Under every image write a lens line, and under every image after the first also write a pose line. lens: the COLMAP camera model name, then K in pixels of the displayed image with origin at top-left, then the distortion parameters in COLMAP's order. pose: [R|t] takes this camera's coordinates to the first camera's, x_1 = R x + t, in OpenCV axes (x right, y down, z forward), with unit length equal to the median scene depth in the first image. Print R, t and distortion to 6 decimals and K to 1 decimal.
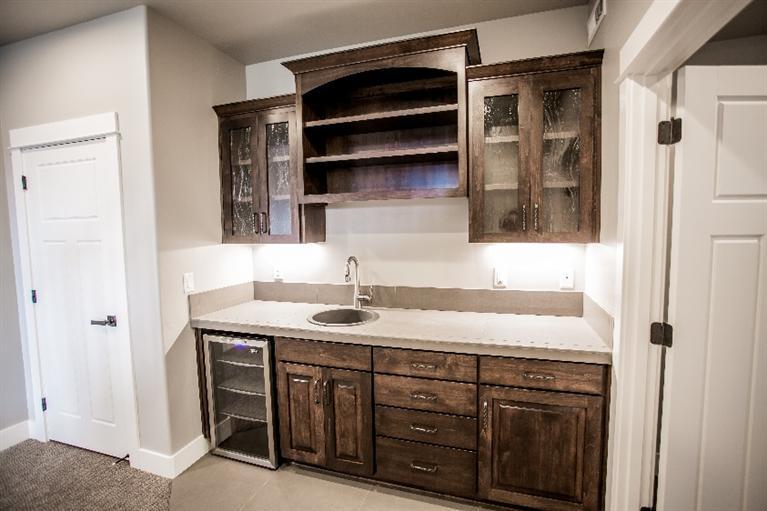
lens RADIAL K [[370.5, 0, 381.5], [0, 370.5, 254.3], [0, 0, 1]] dist [-0.072014, 0.029436]
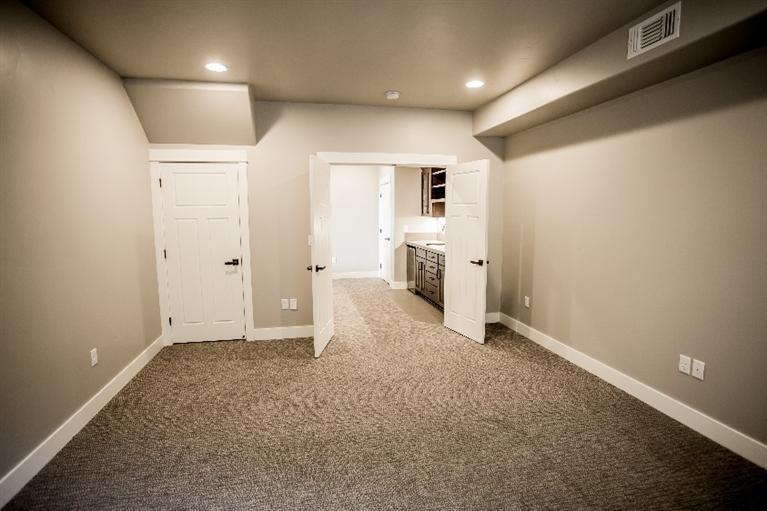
lens RADIAL K [[370.5, 0, 381.5], [0, 370.5, 254.3], [0, 0, 1]] dist [-0.072014, 0.029436]
pose [[0.458602, 0.127202, -0.879491, 2.211137], [-0.066456, 0.991840, 0.108799, -0.033488], [0.886154, 0.008552, 0.463313, -0.625198]]
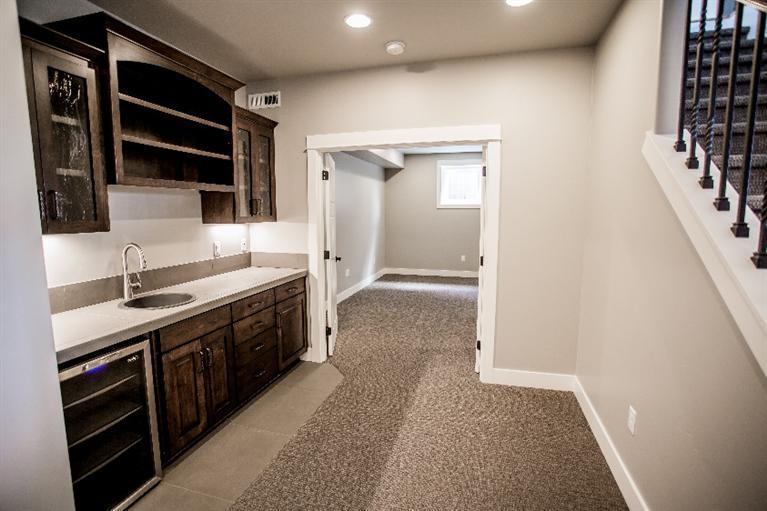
lens RADIAL K [[370.5, 0, 381.5], [0, 370.5, 254.3], [0, 0, 1]] dist [-0.072014, 0.029436]
pose [[-0.035182, -0.099448, 0.994421, -1.189364], [0.084445, 0.991182, 0.102111, -0.009348], [-0.995807, 0.087567, -0.026474, 0.441367]]
